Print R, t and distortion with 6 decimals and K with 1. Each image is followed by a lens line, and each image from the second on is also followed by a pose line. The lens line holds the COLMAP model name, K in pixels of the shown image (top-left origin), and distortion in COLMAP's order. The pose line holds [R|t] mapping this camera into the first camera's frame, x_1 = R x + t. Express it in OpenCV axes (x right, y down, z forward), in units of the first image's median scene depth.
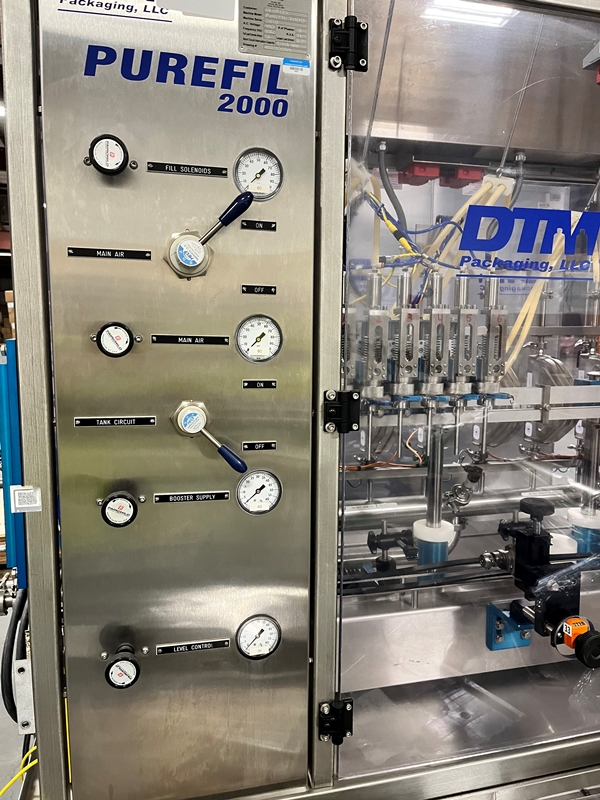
lens RADIAL K [[595.9, 0, 300.0], [0, 595.9, 400.0], [0, 0, 1]] dist [0.052276, -0.000603]
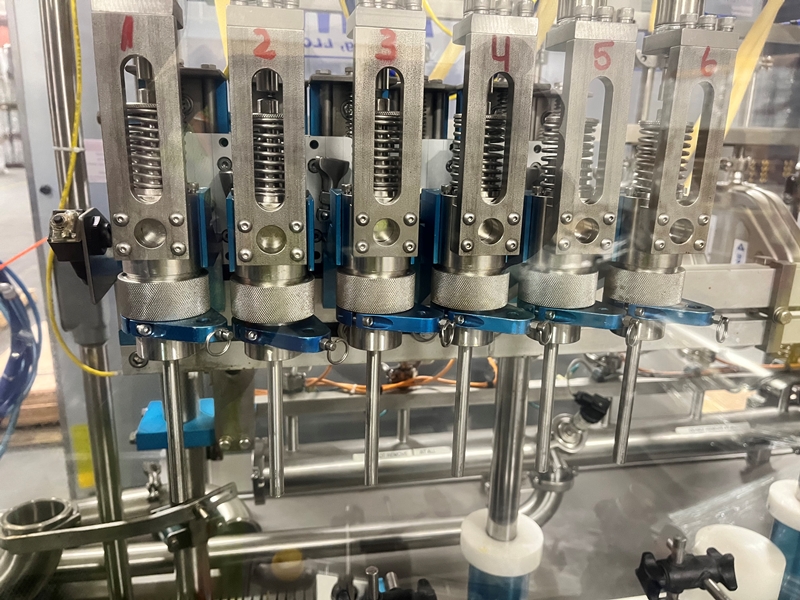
lens RADIAL K [[595.9, 0, 400.0], [0, 595.9, 300.0], [0, 0, 1]] dist [0.052276, -0.000603]
pose [[0.998735, 0.029951, -0.040398, 0.166536], [-0.024373, 0.990936, 0.132108, -0.046556], [0.043988, -0.130956, 0.990412, 0.577326]]
